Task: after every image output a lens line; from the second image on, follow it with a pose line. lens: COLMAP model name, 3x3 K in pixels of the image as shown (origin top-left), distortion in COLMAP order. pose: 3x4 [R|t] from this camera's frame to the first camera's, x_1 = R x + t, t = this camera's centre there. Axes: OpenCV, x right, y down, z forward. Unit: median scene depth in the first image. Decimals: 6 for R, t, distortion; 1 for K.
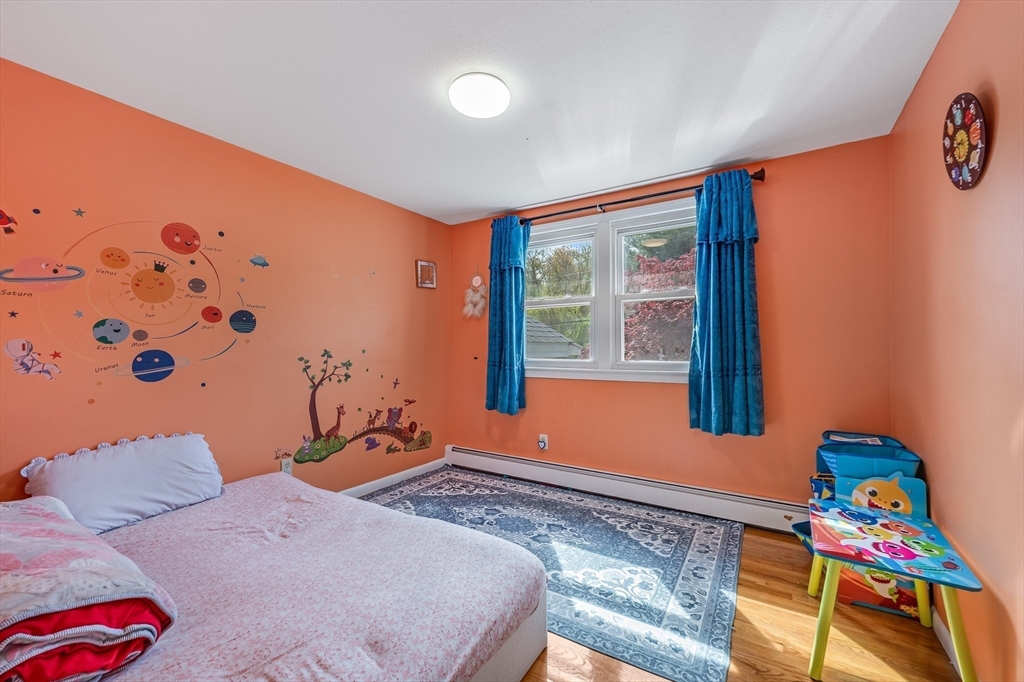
lens RADIAL K [[415.3, 0, 511.0], [0, 415.3, 342.3], [0, 0, 1]] dist [0.000109, 0.000527]
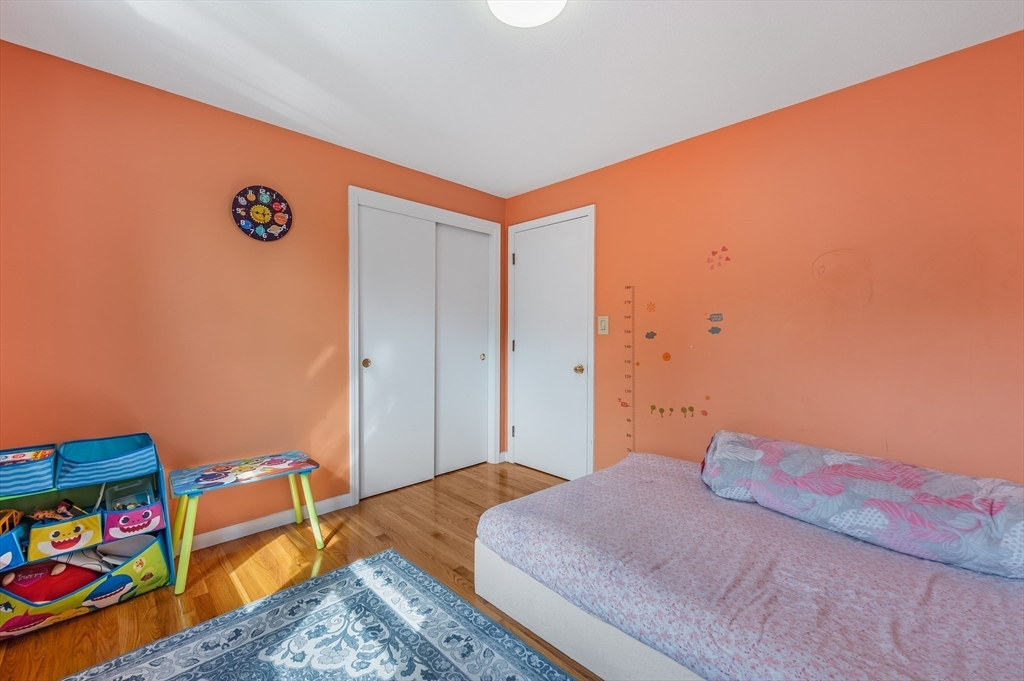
lens RADIAL K [[411.4, 0, 511.9], [0, 411.4, 337.5], [0, 0, 1]] dist [-0.000386, 0.000867]
pose [[-0.973994, -0.006062, 0.226492, -0.237610], [-0.007183, 0.999966, -0.004126, 0.024927], [-0.226459, -0.005645, -0.974004, 1.866363]]
